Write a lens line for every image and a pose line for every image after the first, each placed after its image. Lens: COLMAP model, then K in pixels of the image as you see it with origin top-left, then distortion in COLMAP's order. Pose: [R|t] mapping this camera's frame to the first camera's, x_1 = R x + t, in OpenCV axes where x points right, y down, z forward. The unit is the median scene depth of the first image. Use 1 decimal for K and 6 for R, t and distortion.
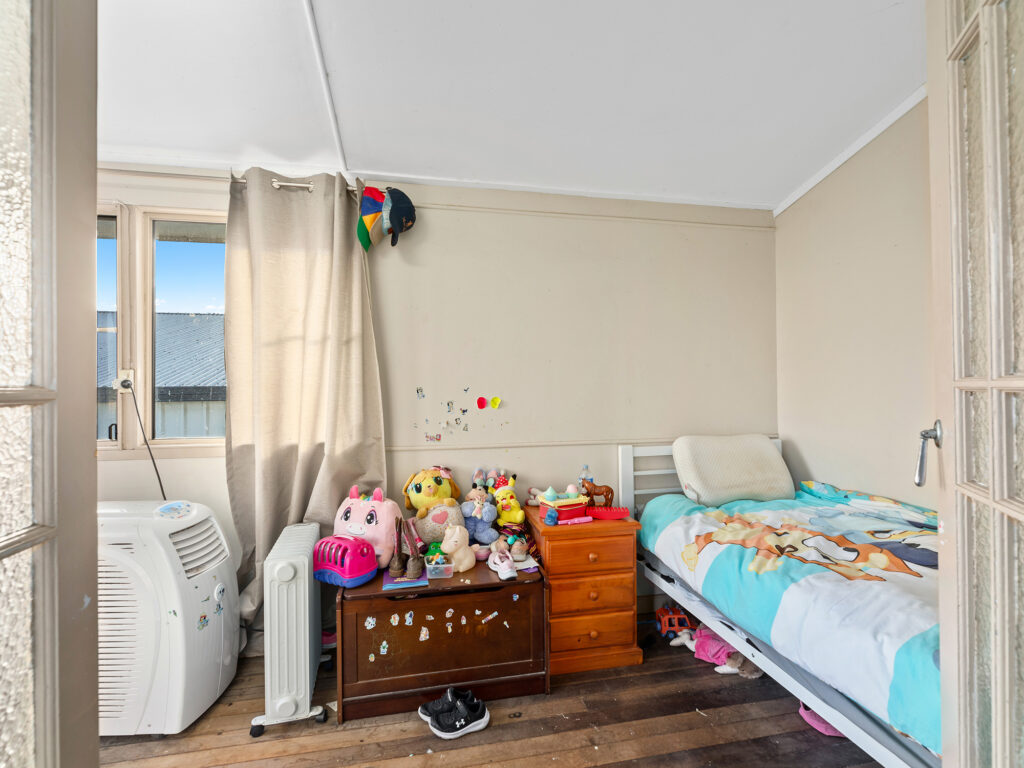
lens RADIAL K [[468.4, 0, 519.0], [0, 468.4, 391.2], [0, 0, 1]] dist [-0.000521, -0.000333]
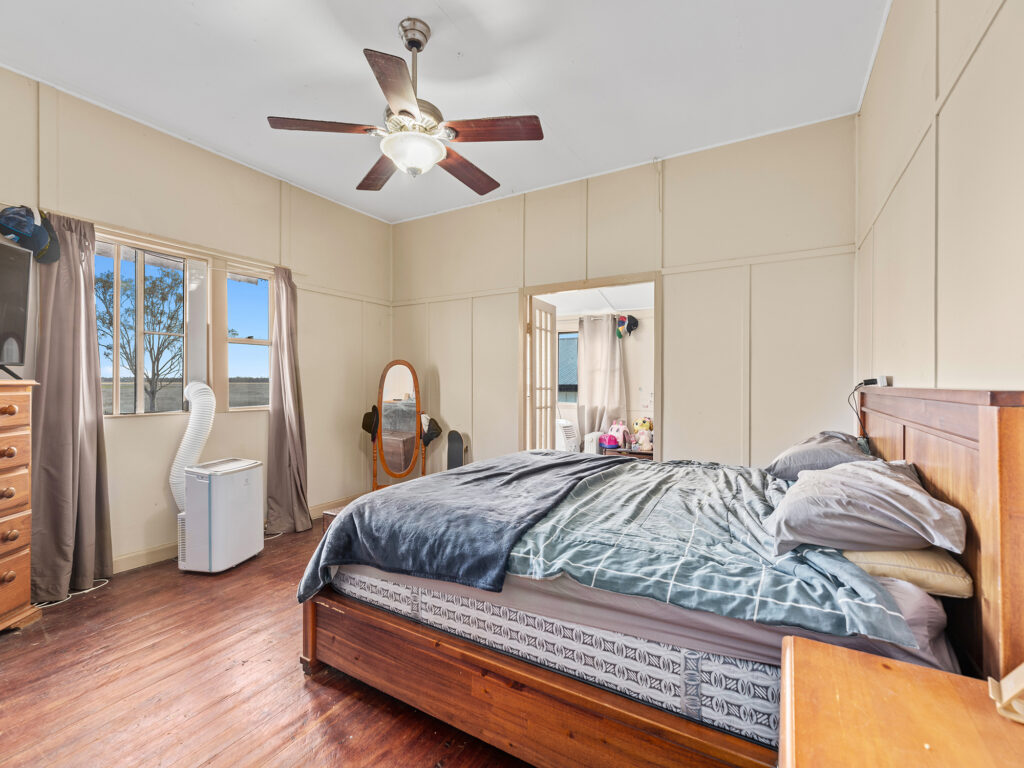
lens RADIAL K [[468.4, 0, 513.6], [0, 468.4, 383.8], [0, 0, 1]] dist [-0.000521, -0.000333]
pose [[0.766771, 0.008343, -0.641867, 1.012180], [-0.003896, 0.999958, 0.008344, -0.050044], [0.641909, -0.003897, 0.766771, -1.602533]]
